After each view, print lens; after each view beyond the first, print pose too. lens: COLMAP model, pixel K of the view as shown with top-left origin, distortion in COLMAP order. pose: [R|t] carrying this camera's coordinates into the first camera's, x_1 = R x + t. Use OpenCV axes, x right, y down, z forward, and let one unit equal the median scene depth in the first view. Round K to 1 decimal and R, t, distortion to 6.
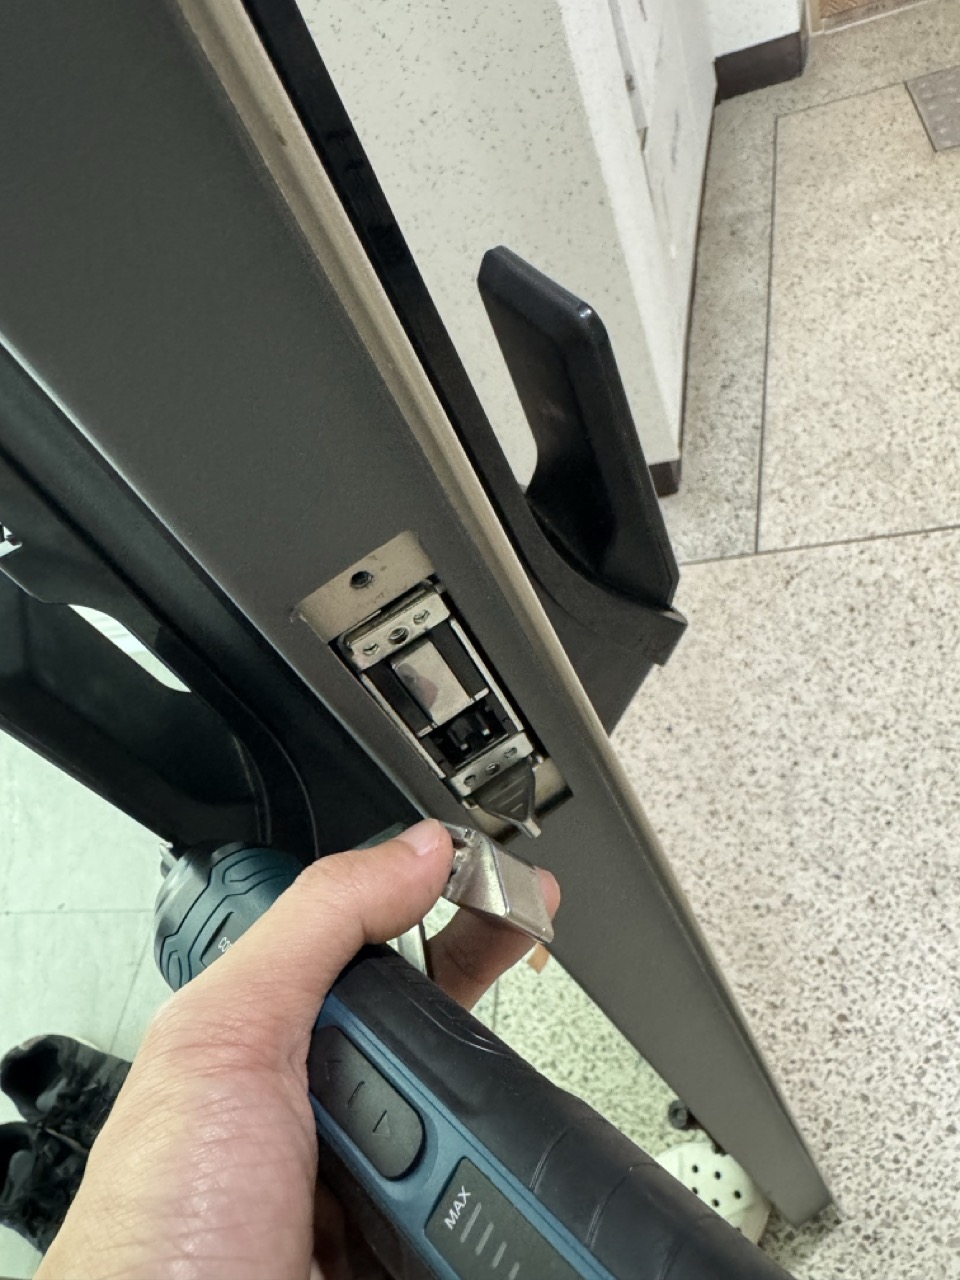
lens RADIAL K [[918.7, 0, 475.9], [0, 918.7, 628.2], [0, 0, 1]] dist [-0.001624, 0.002377]
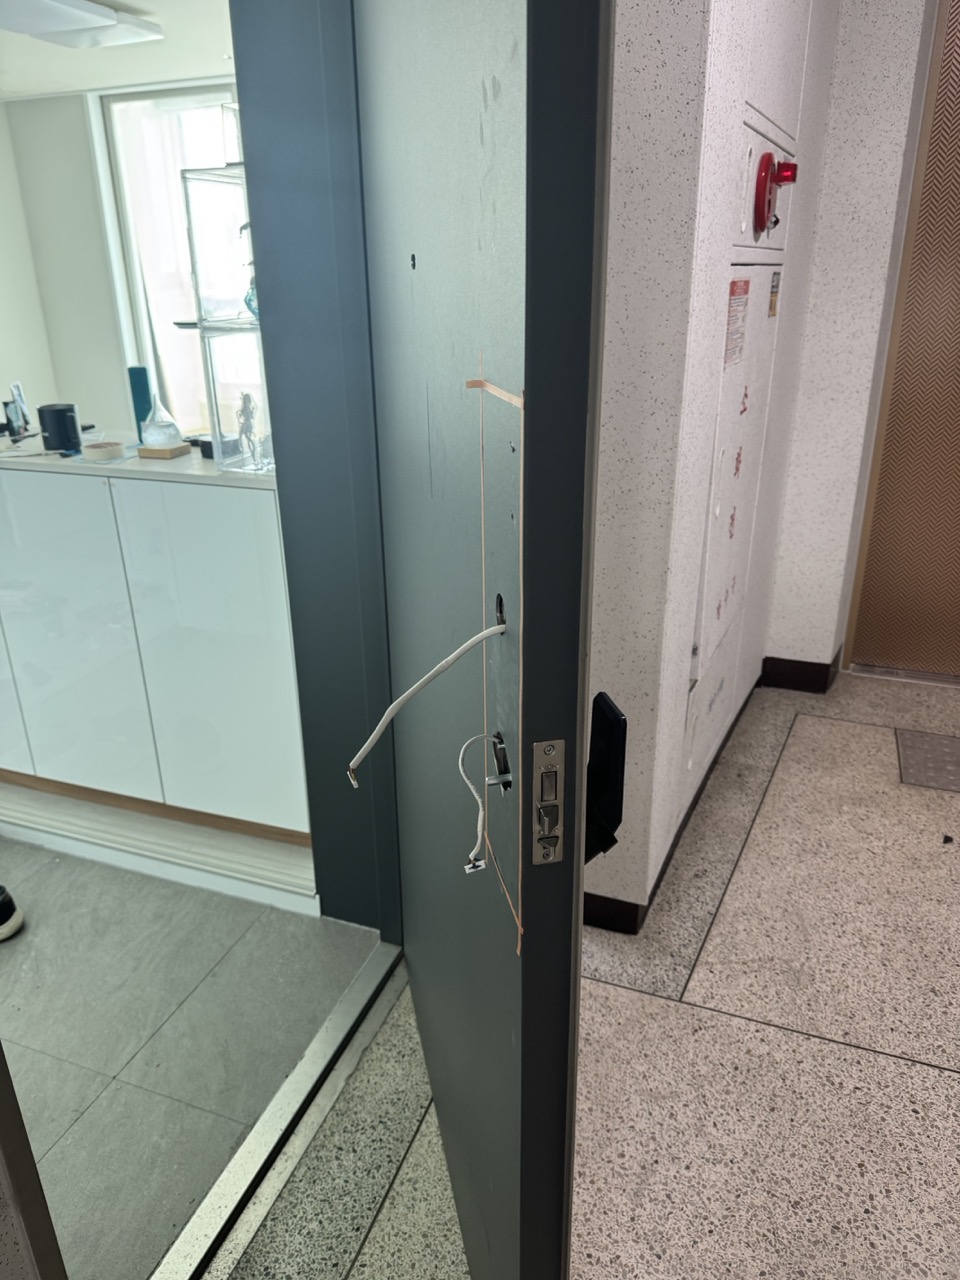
lens RADIAL K [[918.7, 0, 484.7], [0, 918.7, 643.6], [0, 0, 1]] dist [-0.001624, 0.002377]
pose [[0.919018, 0.386078, -0.079681, -0.028046], [-0.381941, 0.821981, -0.422455, 0.147675], [-0.097605, 0.418678, 0.902875, -0.309437]]
